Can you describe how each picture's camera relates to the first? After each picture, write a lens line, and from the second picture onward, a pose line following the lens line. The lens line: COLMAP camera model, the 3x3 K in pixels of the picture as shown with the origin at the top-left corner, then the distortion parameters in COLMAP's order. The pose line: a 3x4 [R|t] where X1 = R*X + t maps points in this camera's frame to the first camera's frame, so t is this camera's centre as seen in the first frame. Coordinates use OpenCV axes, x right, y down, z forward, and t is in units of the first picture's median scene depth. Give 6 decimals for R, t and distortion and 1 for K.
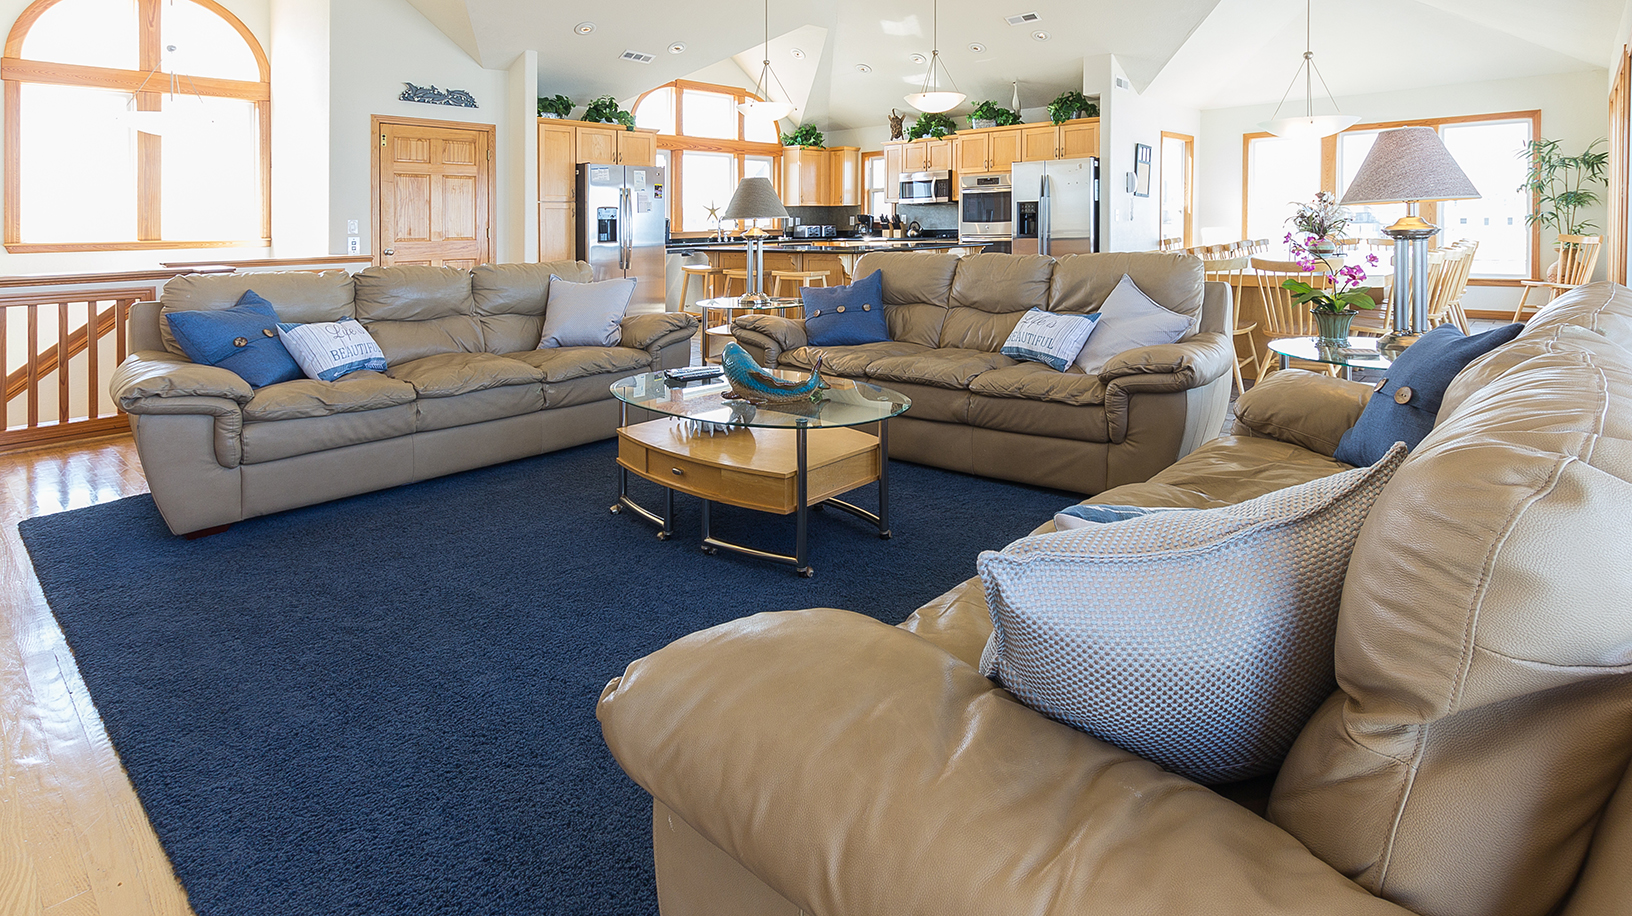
lens RADIAL K [[969.3, 0, 816.0], [0, 969.3, 458.0], [0, 0, 1]] dist [-0.026229, -0.000602]
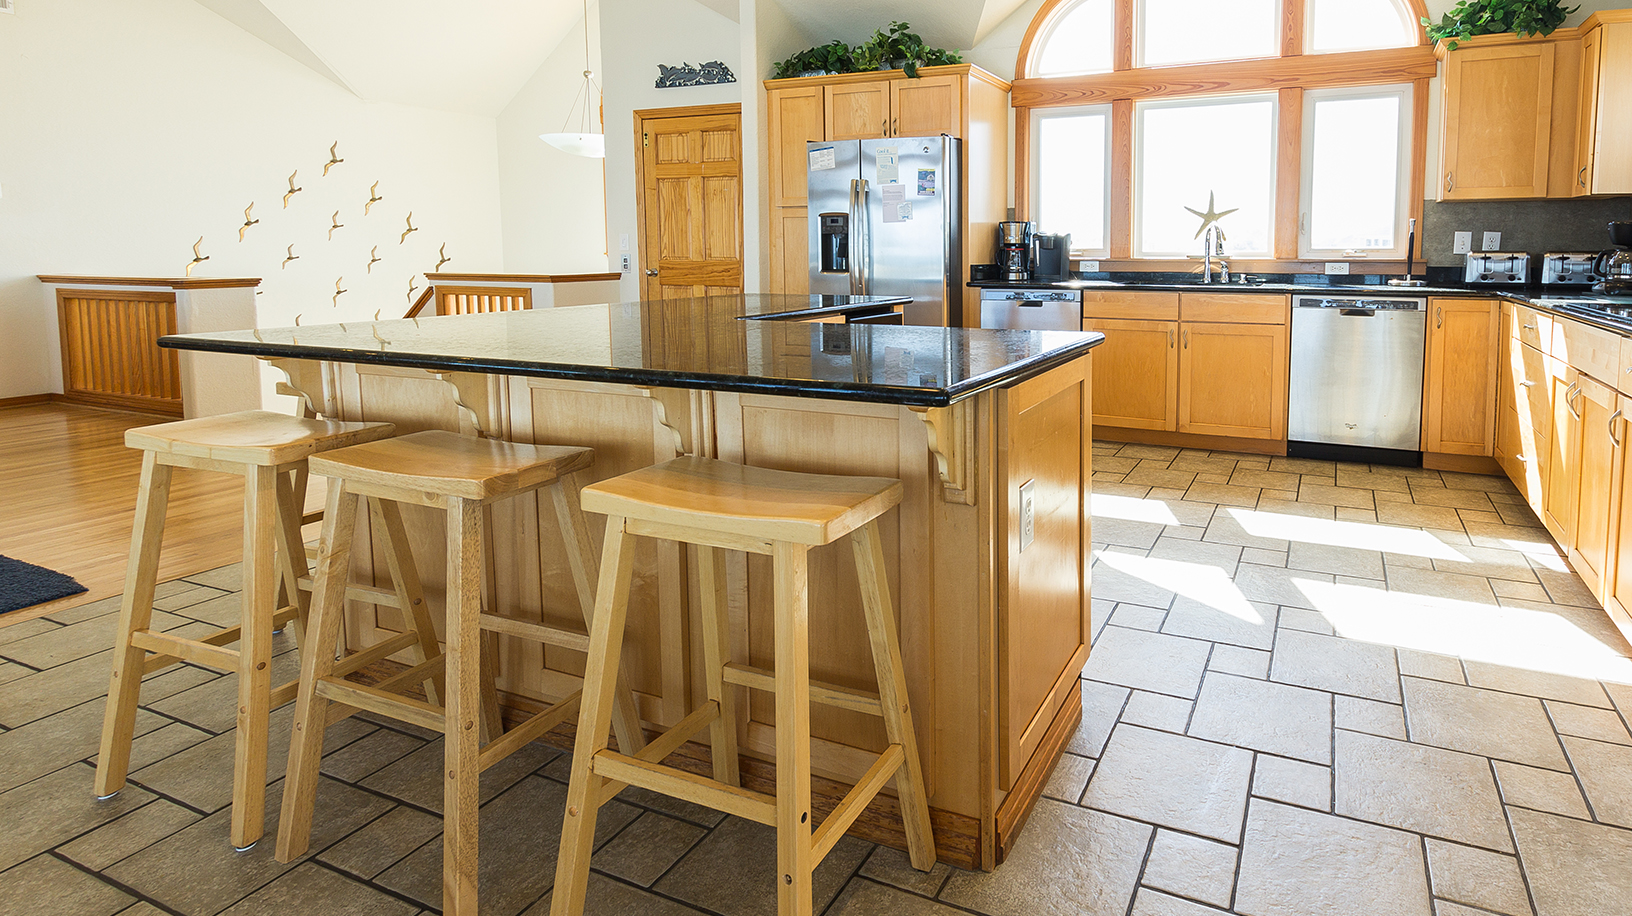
lens RADIAL K [[969.3, 0, 816.0], [0, 969.3, 458.0], [0, 0, 1]] dist [-0.026229, -0.000602]
pose [[0.194245, 0.236000, -0.952141, 0.433248], [-0.224132, 0.955631, 0.191140, -0.247263], [0.955005, 0.176278, 0.238521, 0.945983]]
